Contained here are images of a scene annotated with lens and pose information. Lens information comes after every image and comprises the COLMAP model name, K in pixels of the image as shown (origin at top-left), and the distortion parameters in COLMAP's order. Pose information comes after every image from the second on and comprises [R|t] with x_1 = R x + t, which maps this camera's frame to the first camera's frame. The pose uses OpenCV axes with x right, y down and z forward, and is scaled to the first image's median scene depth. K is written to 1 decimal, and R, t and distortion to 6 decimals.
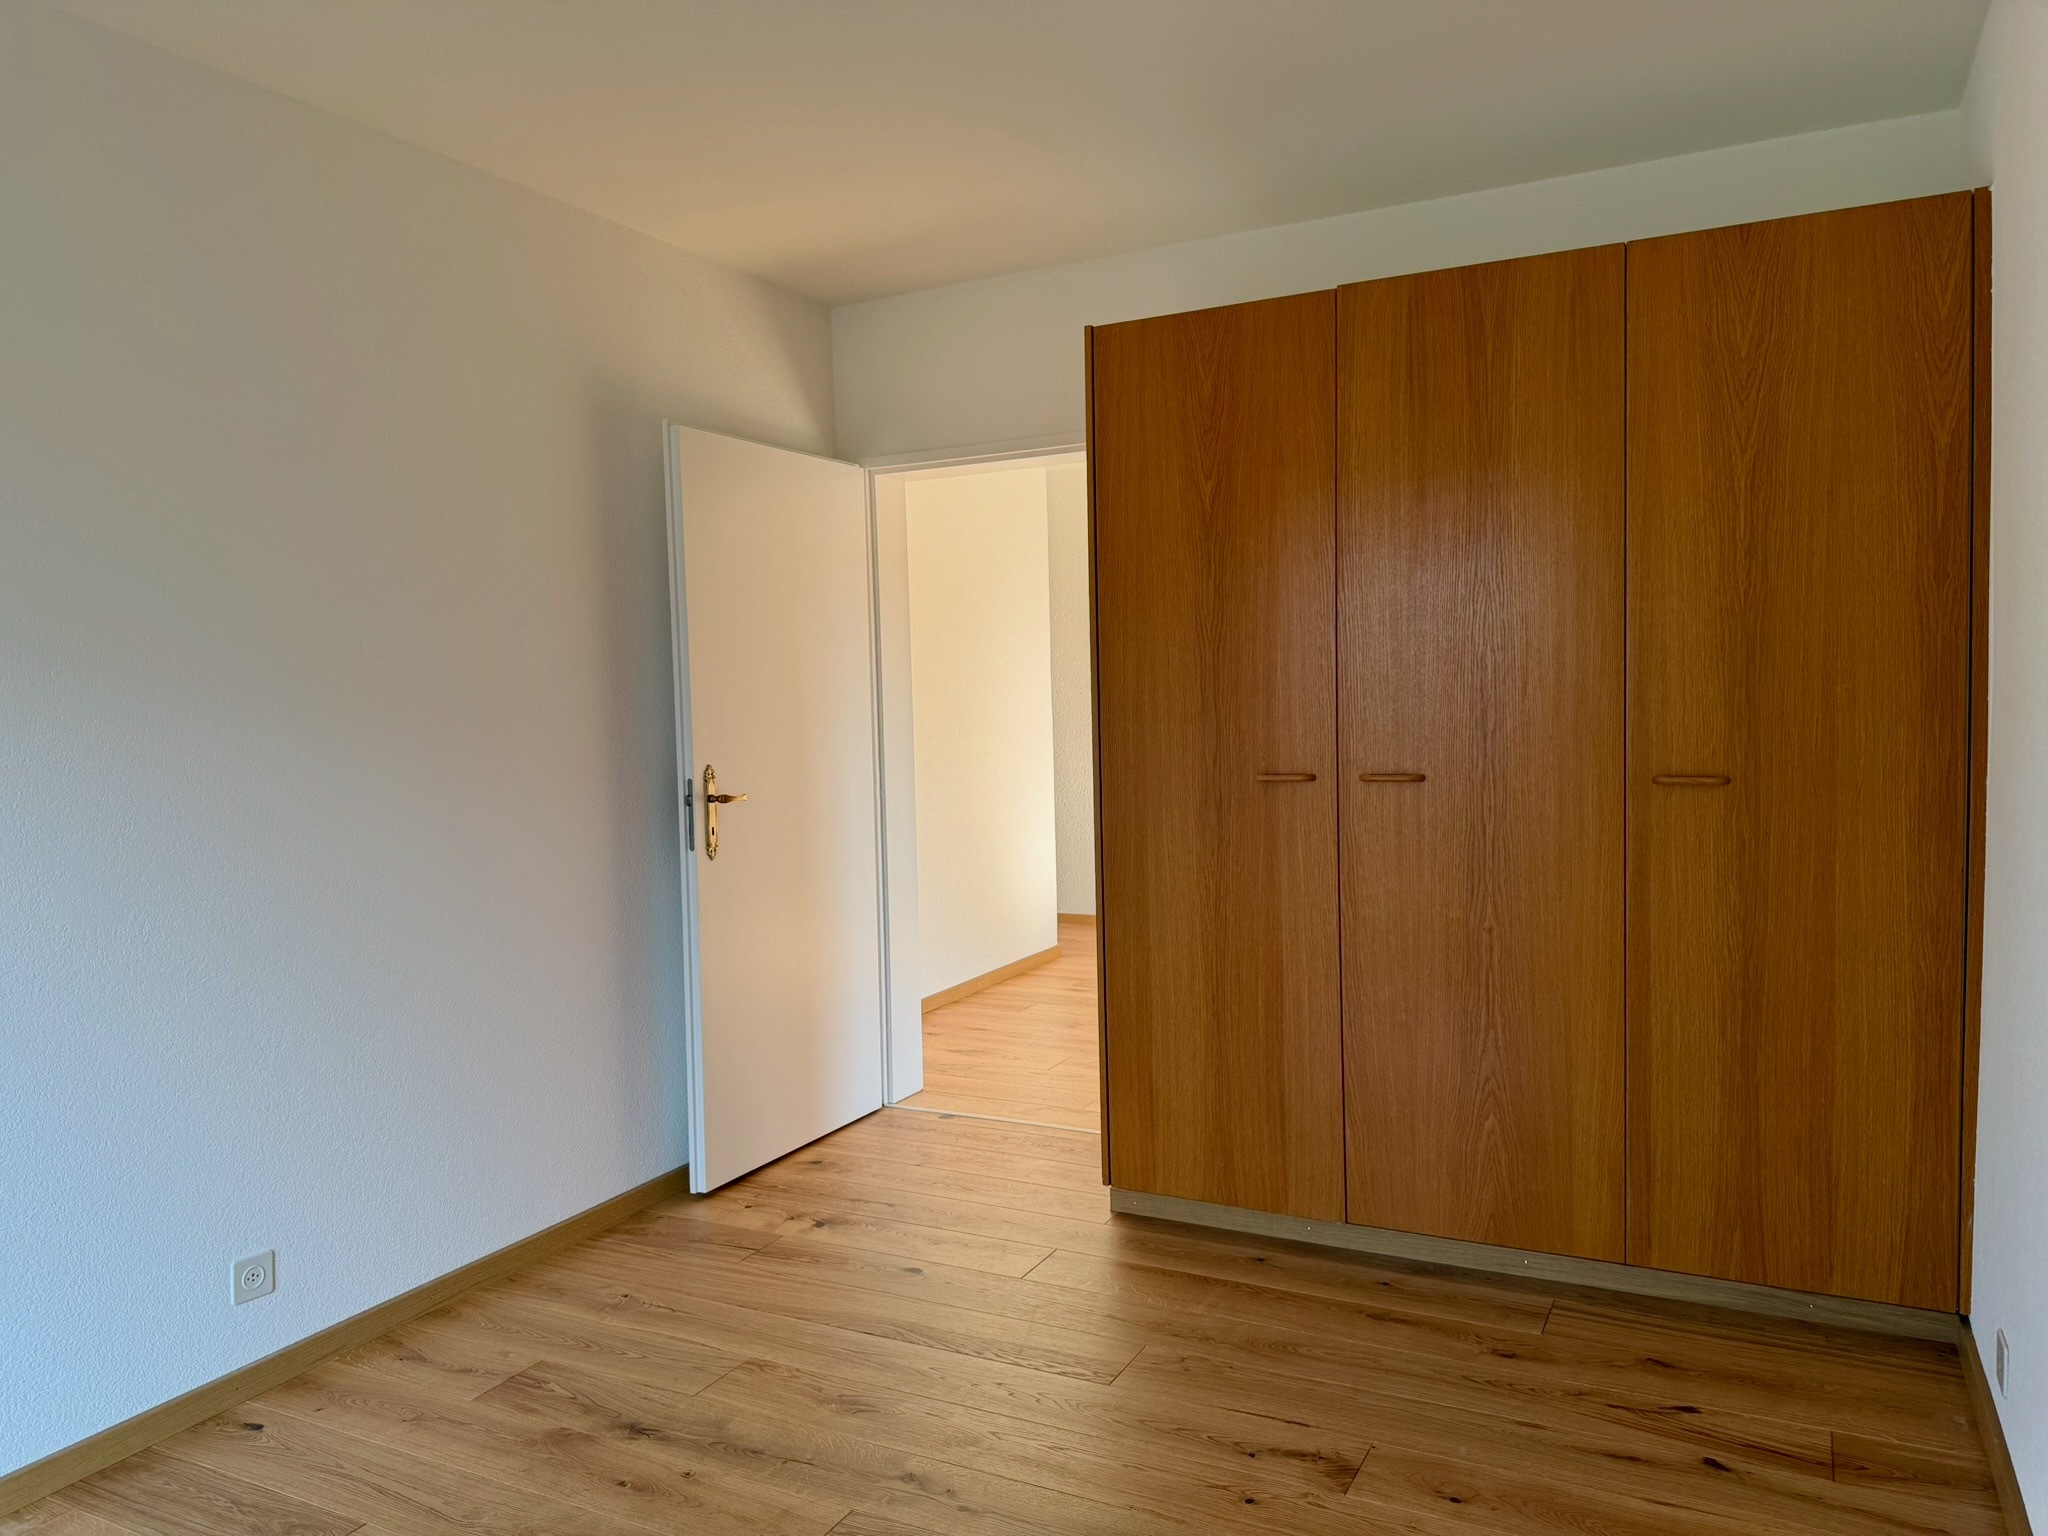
lens RADIAL K [[1440.6, 0, 1018.4], [0, 1440.6, 766.9], [0, 0, 1]] dist [0.044682, -0.058051]
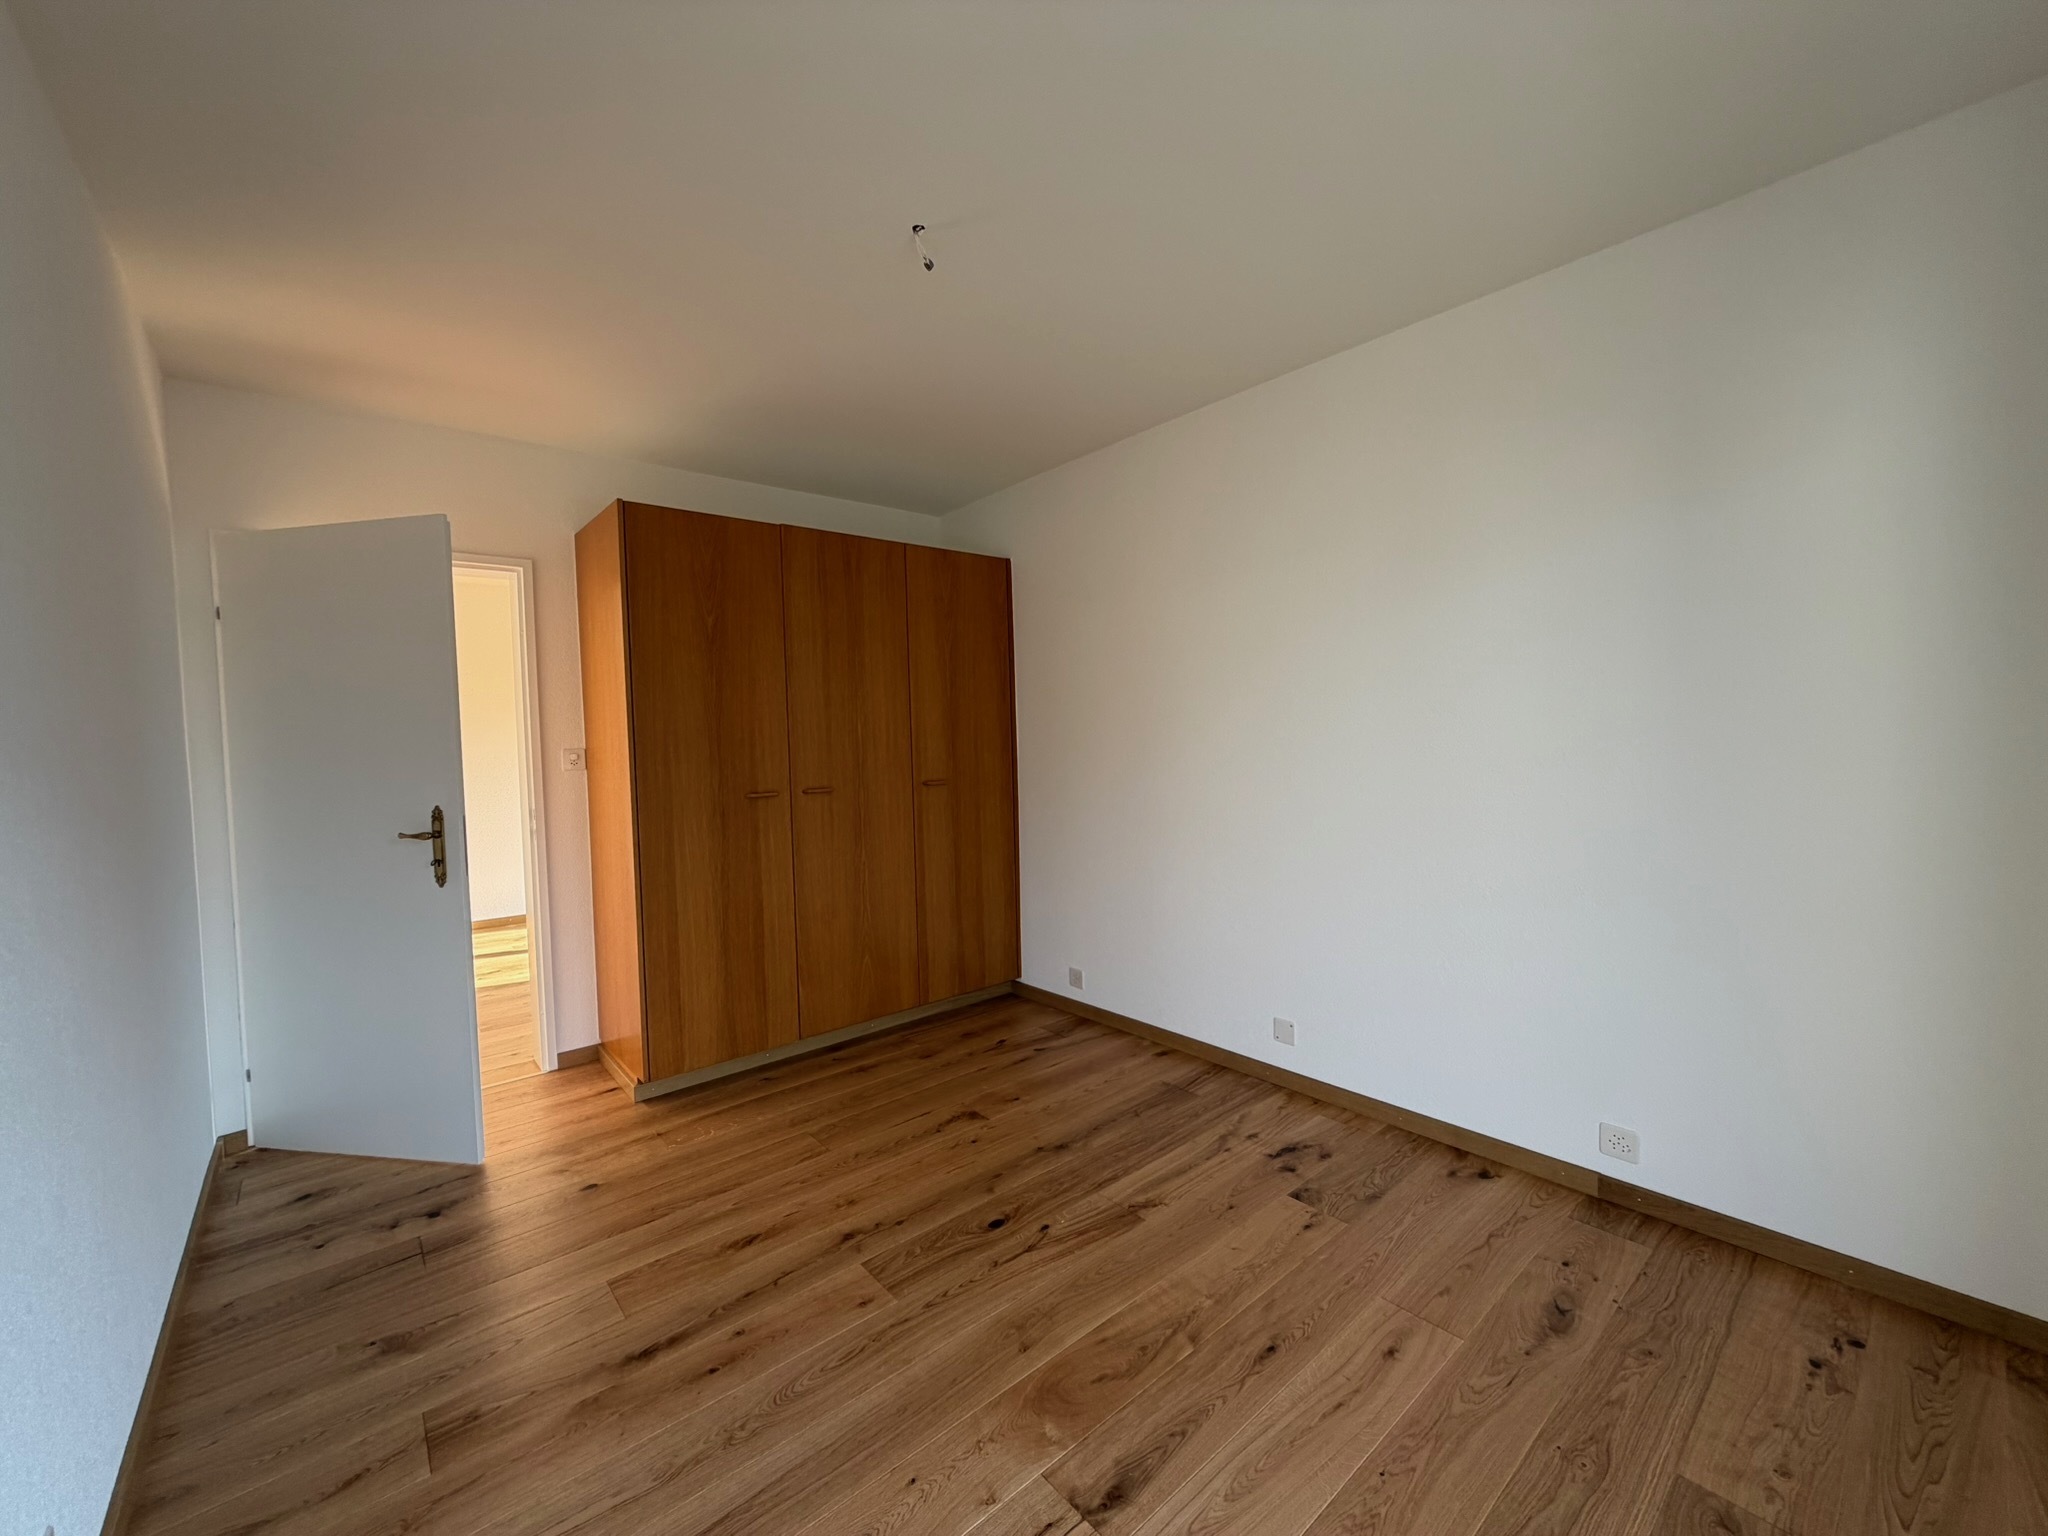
lens RADIAL K [[818.5, 0, 1015.3], [0, 818.5, 769.5], [0, 0, 1]] dist [0.001225, 0.000350]
pose [[0.375377, -0.020438, 0.926647, -0.674411], [0.065551, 0.997839, -0.004546, 0.002025], [-0.924551, 0.062449, 0.375905, 0.387240]]
